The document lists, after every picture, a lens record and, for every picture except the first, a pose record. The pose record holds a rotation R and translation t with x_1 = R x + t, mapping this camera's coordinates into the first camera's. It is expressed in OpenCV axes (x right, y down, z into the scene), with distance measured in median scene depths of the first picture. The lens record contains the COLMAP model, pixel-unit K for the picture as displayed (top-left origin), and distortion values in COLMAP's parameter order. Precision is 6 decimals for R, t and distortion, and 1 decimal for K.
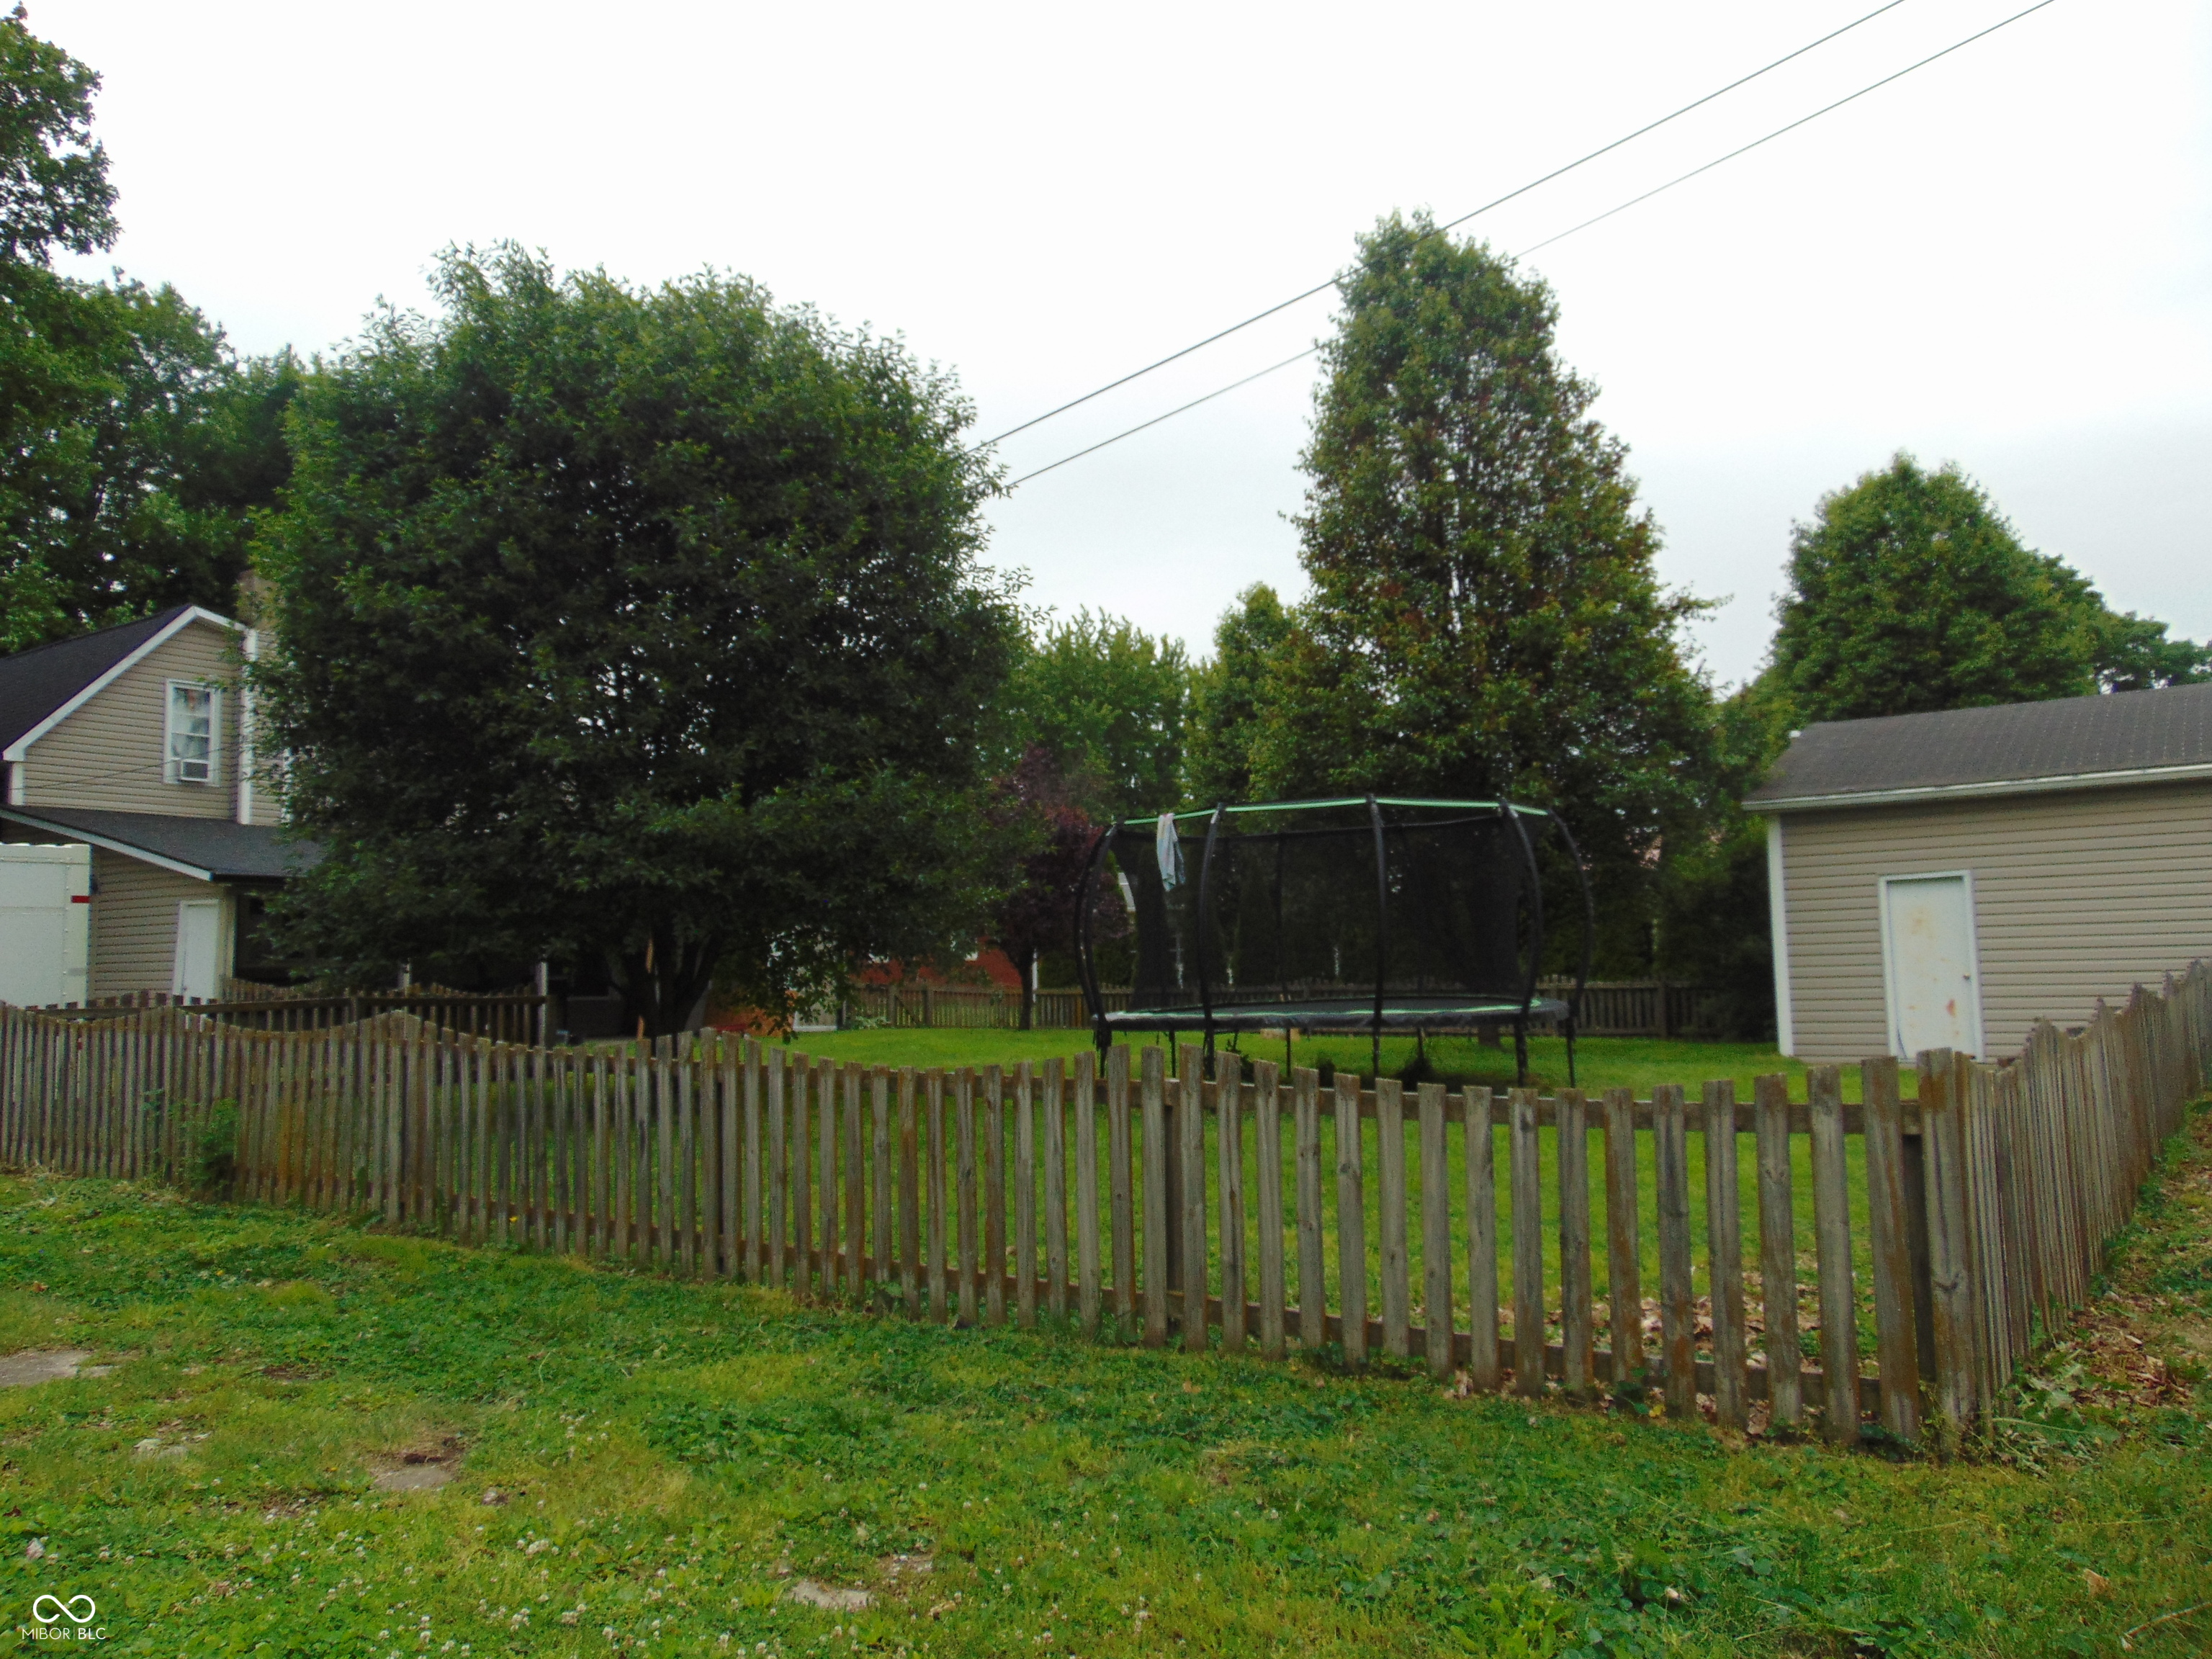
lens RADIAL K [[1651.7, 0, 1109.8], [0, 1651.7, 828.5], [0, 0, 1]] dist [-0.020993, 0.044828]
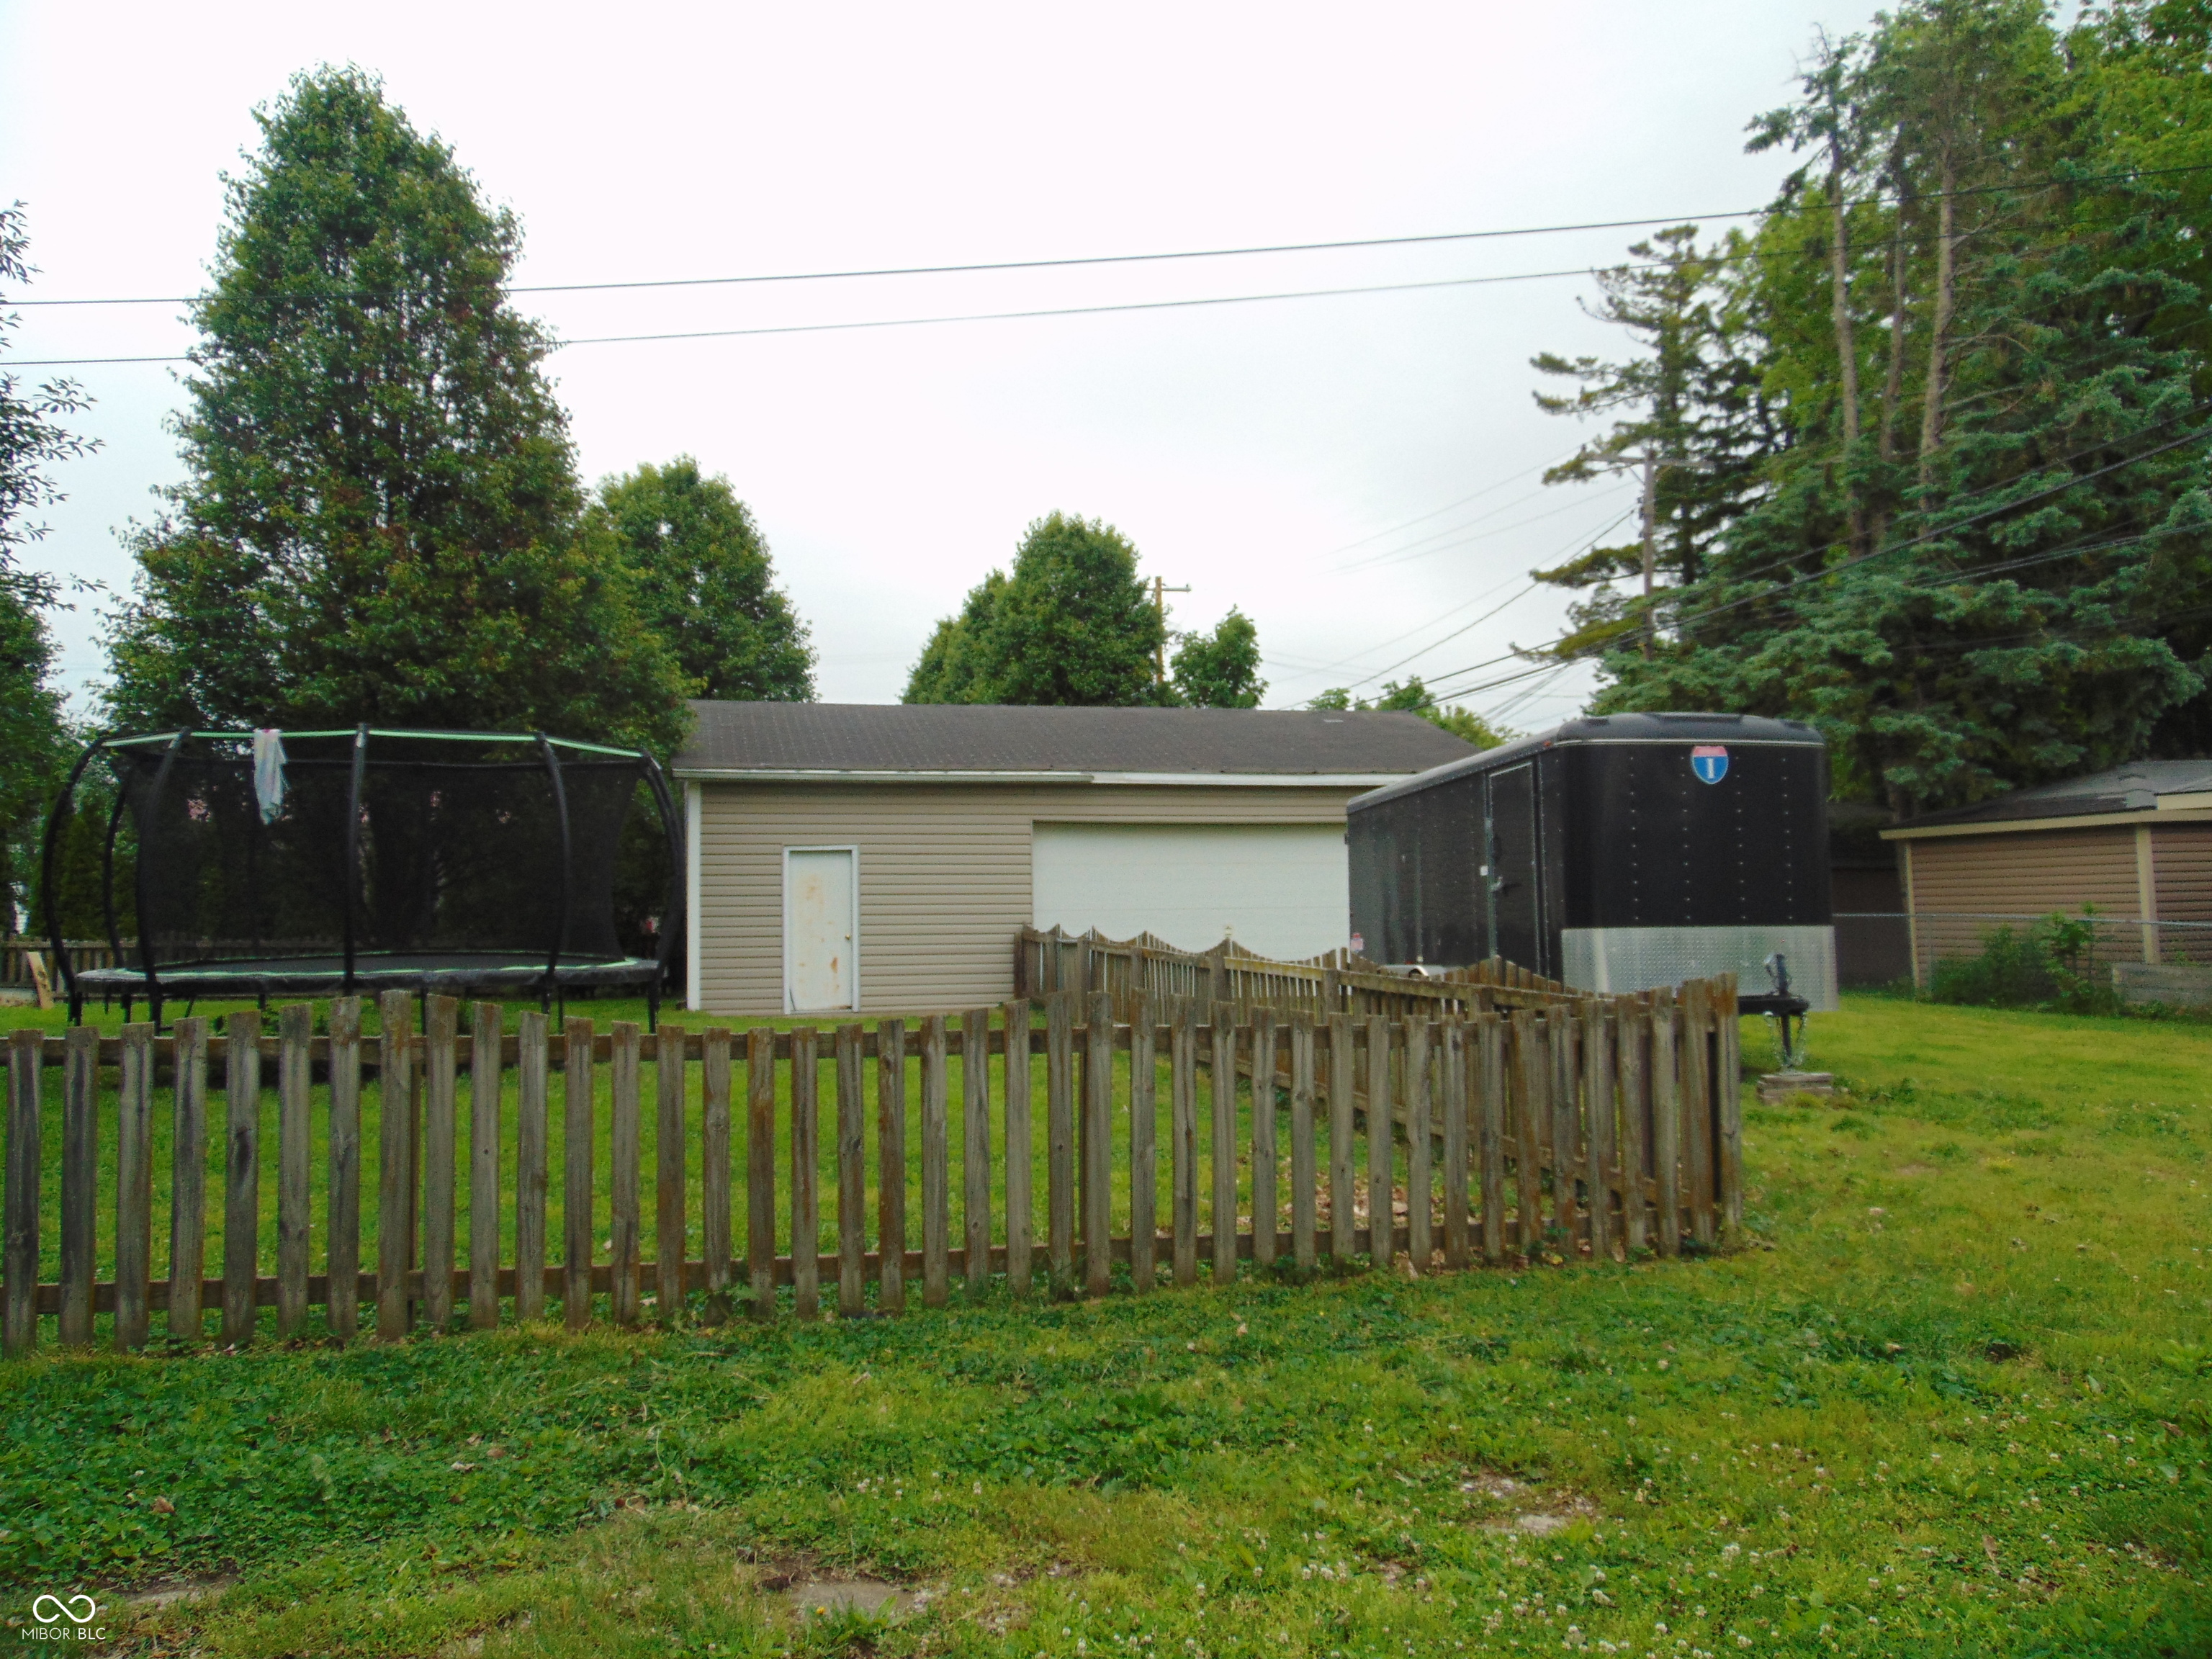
lens RADIAL K [[1651.7, 0, 1097.4], [0, 1651.7, 820.0], [0, 0, 1]] dist [-0.020993, 0.044828]
pose [[0.634685, 0.059667, 0.770464, -0.263680], [-0.071433, 0.997276, -0.018387, 0.017061], [-0.769462, -0.043367, 0.637218, 0.134034]]
